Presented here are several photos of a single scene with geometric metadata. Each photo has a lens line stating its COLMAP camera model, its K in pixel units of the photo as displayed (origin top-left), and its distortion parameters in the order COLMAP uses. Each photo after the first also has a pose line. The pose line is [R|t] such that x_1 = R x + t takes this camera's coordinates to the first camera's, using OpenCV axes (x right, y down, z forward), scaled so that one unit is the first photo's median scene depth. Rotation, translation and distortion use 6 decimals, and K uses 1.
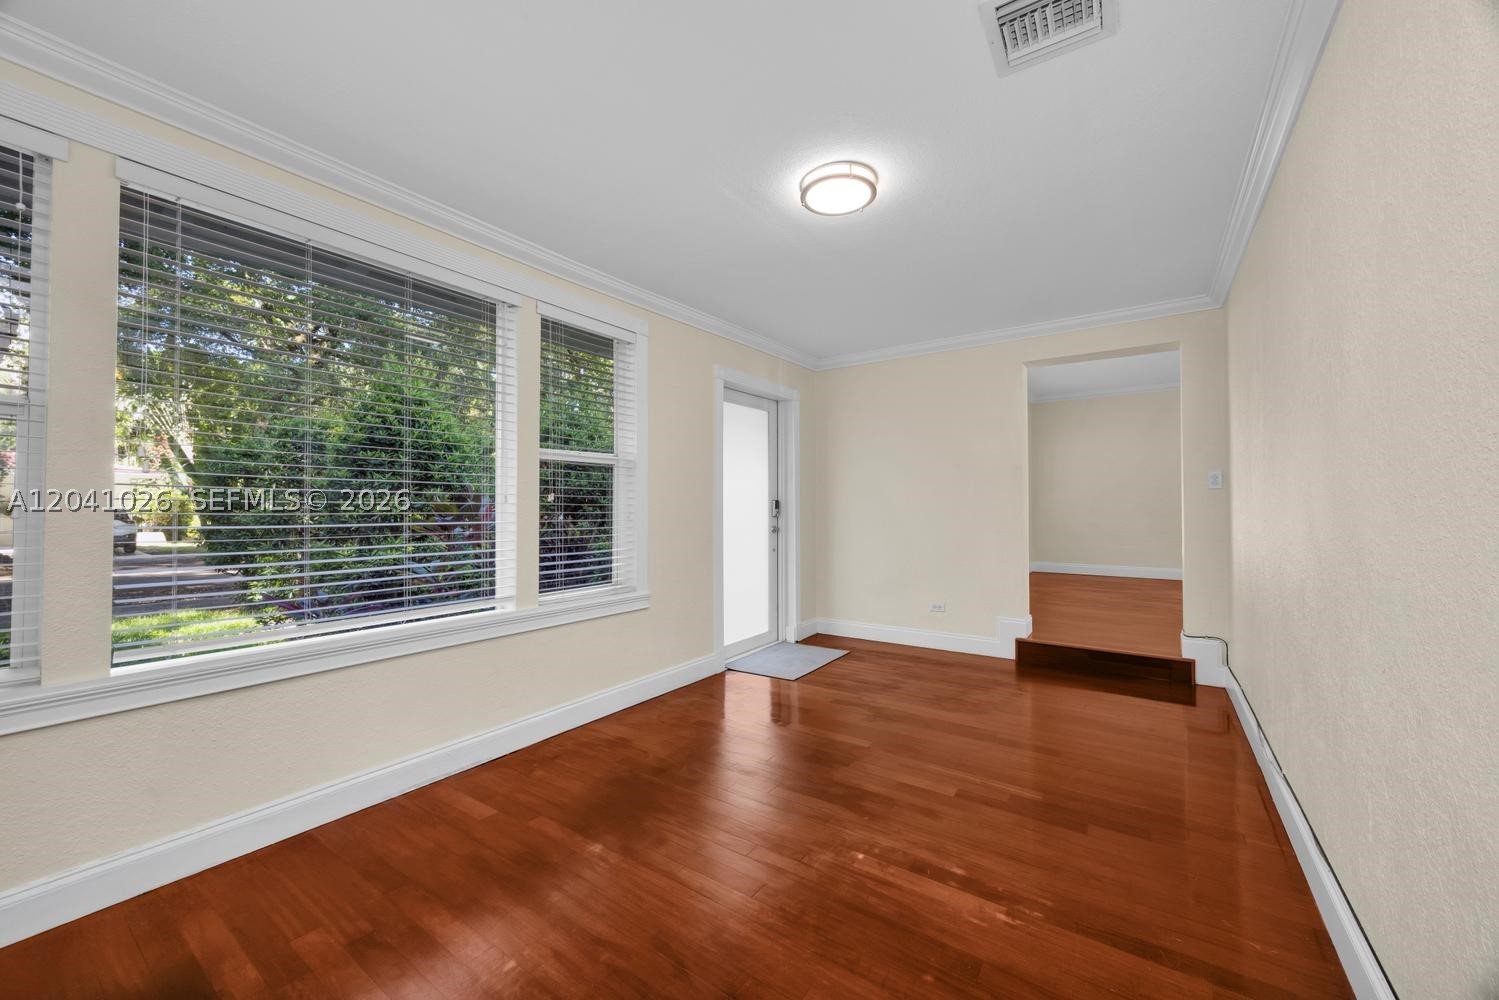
lens RADIAL K [[585.3, 0, 741.9], [0, 585.3, 498.9], [0, 0, 1]] dist [0.001808, 0.000133]
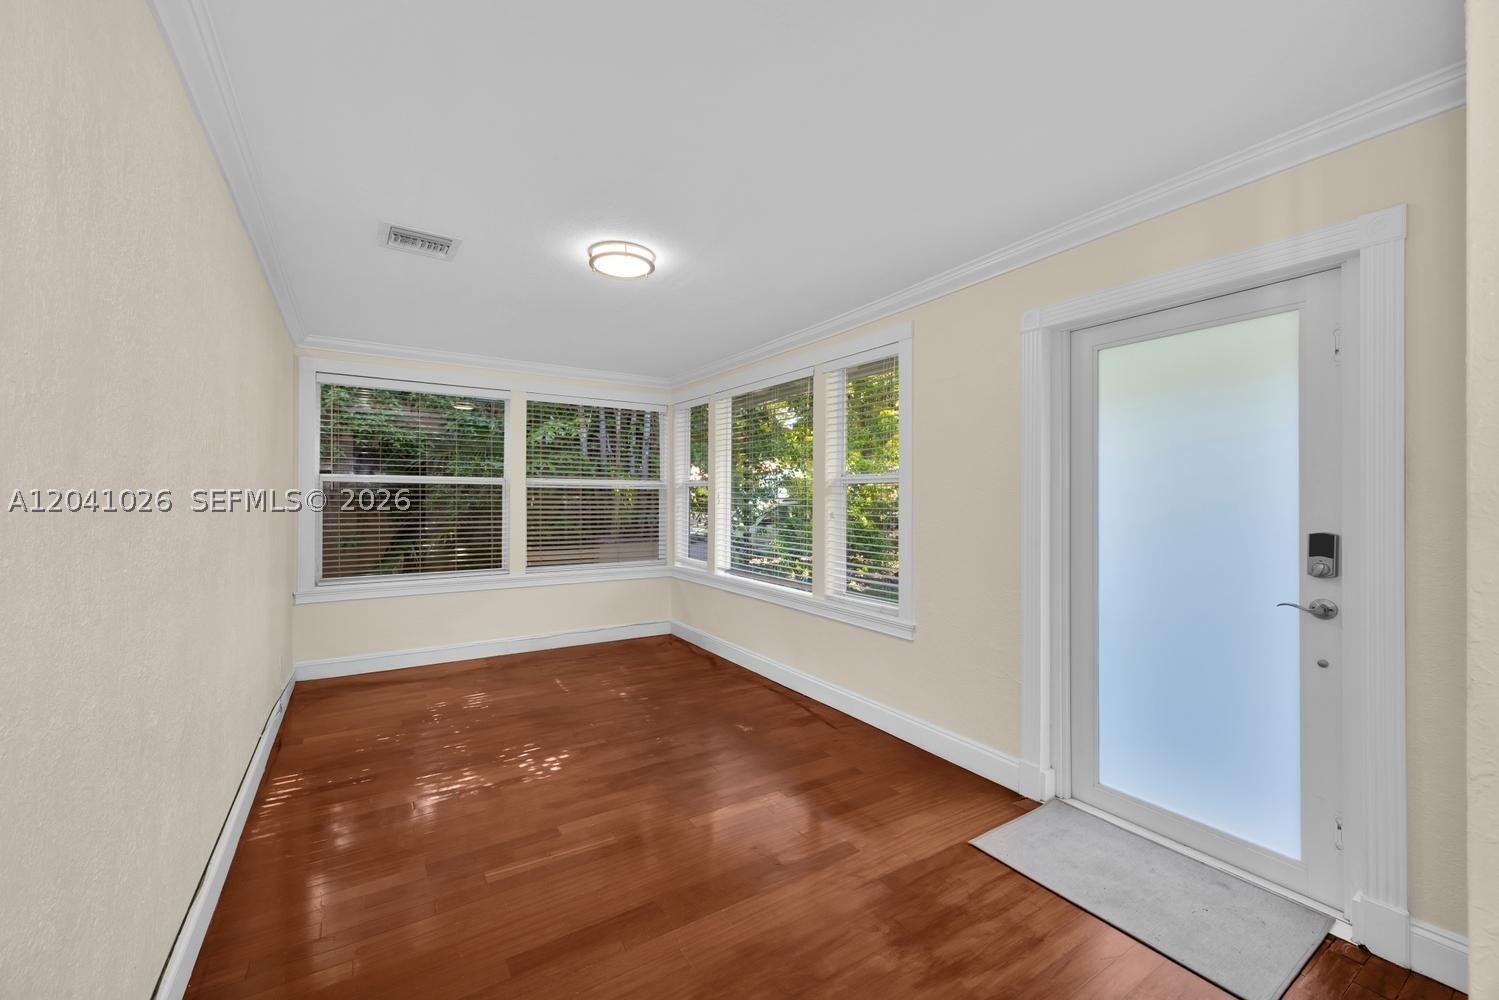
lens RADIAL K [[585.3, 0, 741.1], [0, 585.3, 499.5], [0, 0, 1]] dist [0.001808, 0.000133]
pose [[-0.379475, -0.000571, -0.925202, 0.790591], [0.008337, 0.999957, -0.004036, -0.029722], [0.925164, -0.009245, -0.379454, 1.134754]]
